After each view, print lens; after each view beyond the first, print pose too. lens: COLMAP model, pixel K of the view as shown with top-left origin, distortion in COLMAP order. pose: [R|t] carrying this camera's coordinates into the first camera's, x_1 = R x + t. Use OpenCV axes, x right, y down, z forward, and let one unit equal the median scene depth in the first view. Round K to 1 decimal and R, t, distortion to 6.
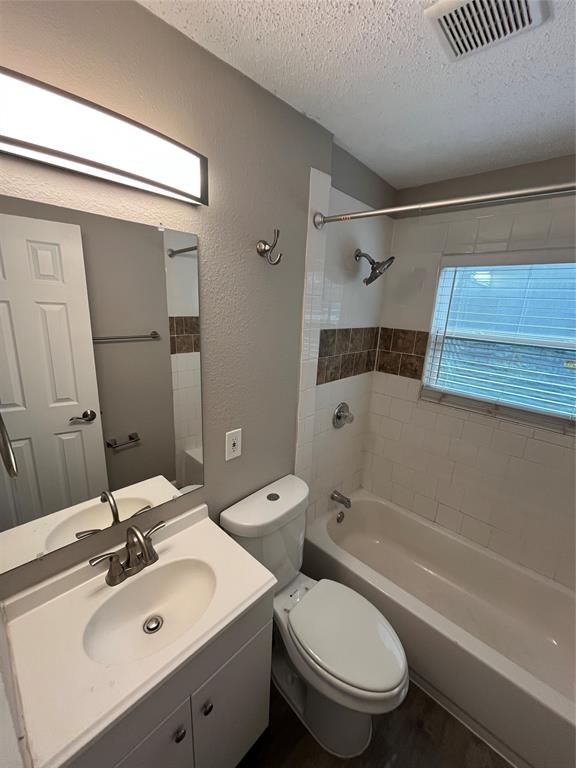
lens RADIAL K [[312.2, 0, 288.0], [0, 312.2, 384.0], [0, 0, 1]] dist [-0.001243, -0.000200]
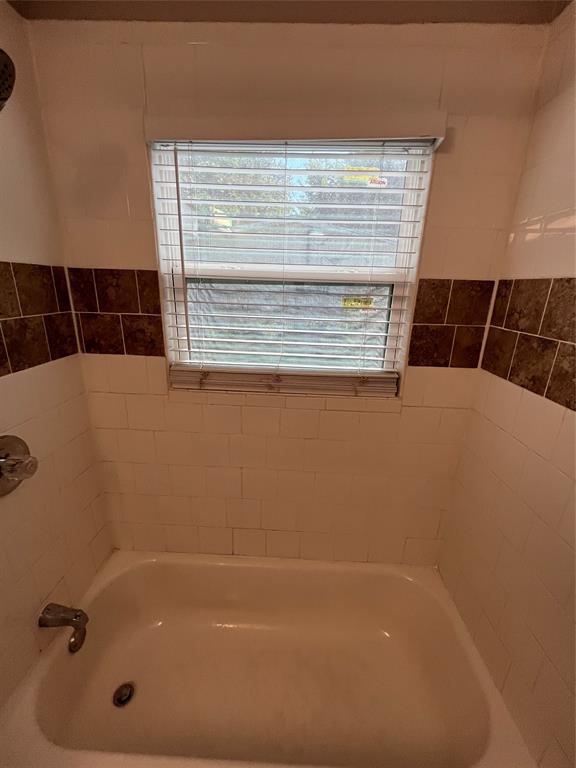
lens RADIAL K [[312.2, 0, 288.0], [0, 312.2, 384.0], [0, 0, 1]] dist [-0.001243, -0.000200]
pose [[0.749887, -0.221837, 0.623264, 0.223103], [0.174152, 0.975069, 0.137521, -0.002305], [-0.638232, 0.005418, 0.769825, 0.401258]]
